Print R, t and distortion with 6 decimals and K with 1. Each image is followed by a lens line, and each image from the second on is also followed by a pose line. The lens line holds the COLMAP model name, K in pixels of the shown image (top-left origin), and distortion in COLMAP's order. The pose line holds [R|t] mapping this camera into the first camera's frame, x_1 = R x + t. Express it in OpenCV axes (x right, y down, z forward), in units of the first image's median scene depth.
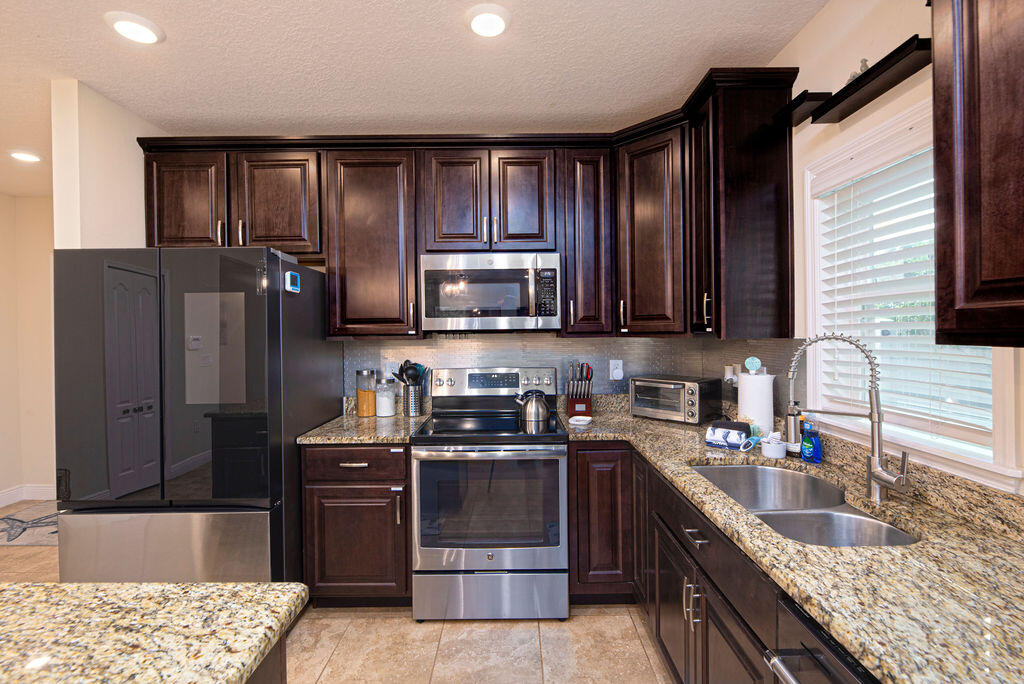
lens RADIAL K [[452.3, 0, 515.6], [0, 452.3, 336.8], [0, 0, 1]] dist [-0.003867, -0.000473]
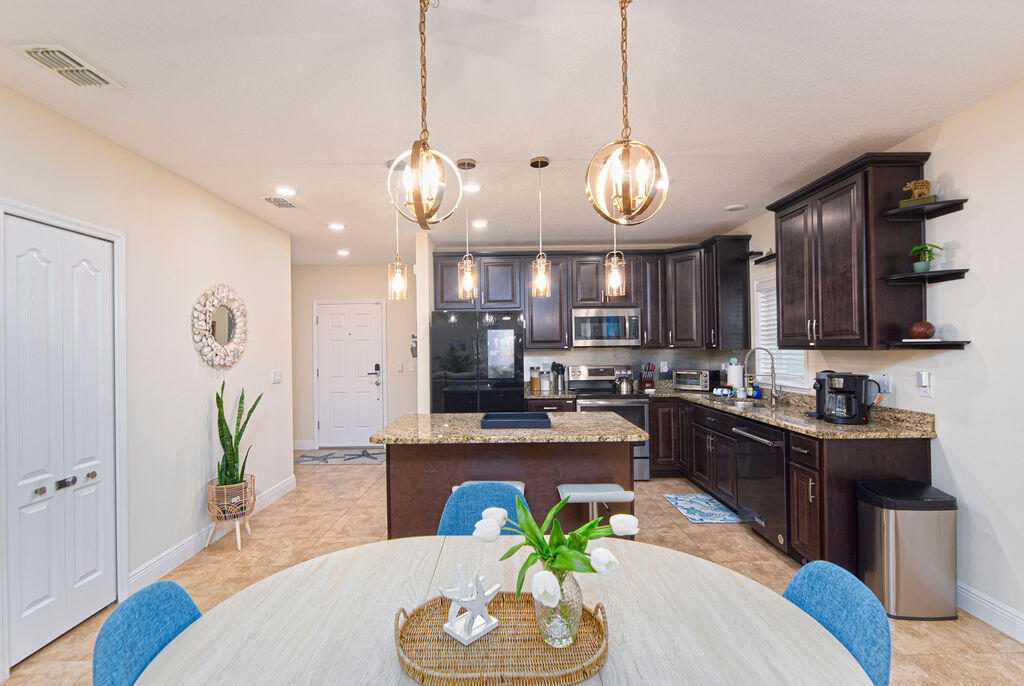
lens RADIAL K [[467.5, 0, 505.8], [0, 467.5, 346.5], [0, 0, 1]] dist [0.004243, -0.000070]
pose [[0.999999, -0.001107, -0.001062, -0.510890], [0.001091, 0.999880, -0.015479, 0.019369], [0.001079, 0.015478, 0.999880, -1.120849]]
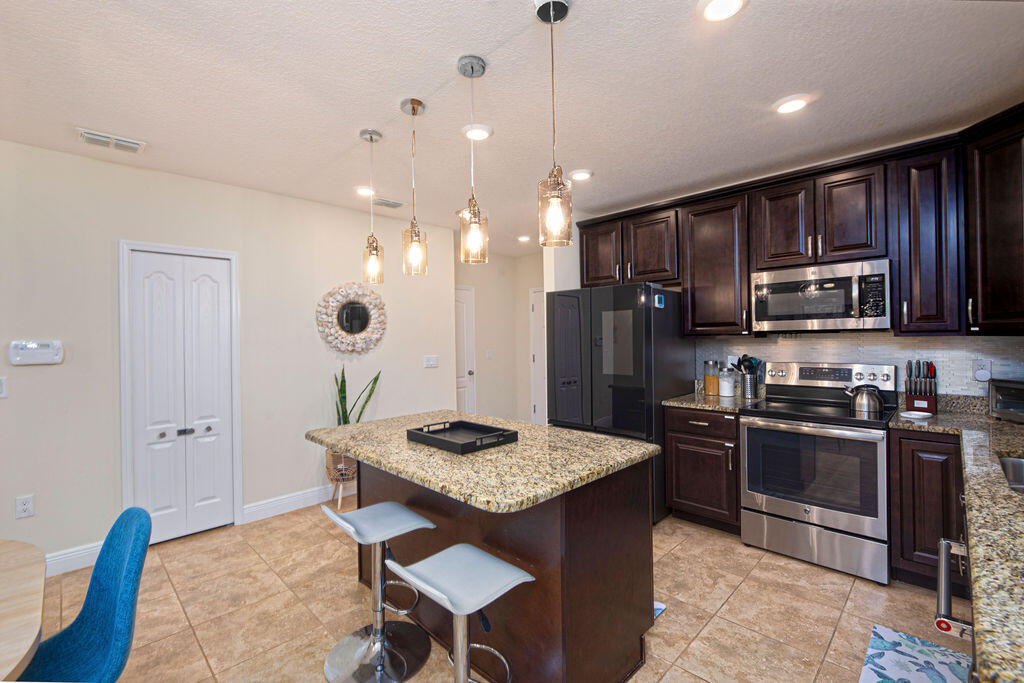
lens RADIAL K [[452.3, 0, 515.6], [0, 452.3, 336.3], [0, 0, 1]] dist [-0.003867, -0.000473]
pose [[0.710837, -0.002312, -0.703353, 0.224682], [-0.000056, 0.999994, -0.003344, 0.005549], [0.703357, 0.002417, 0.710833, -0.410139]]
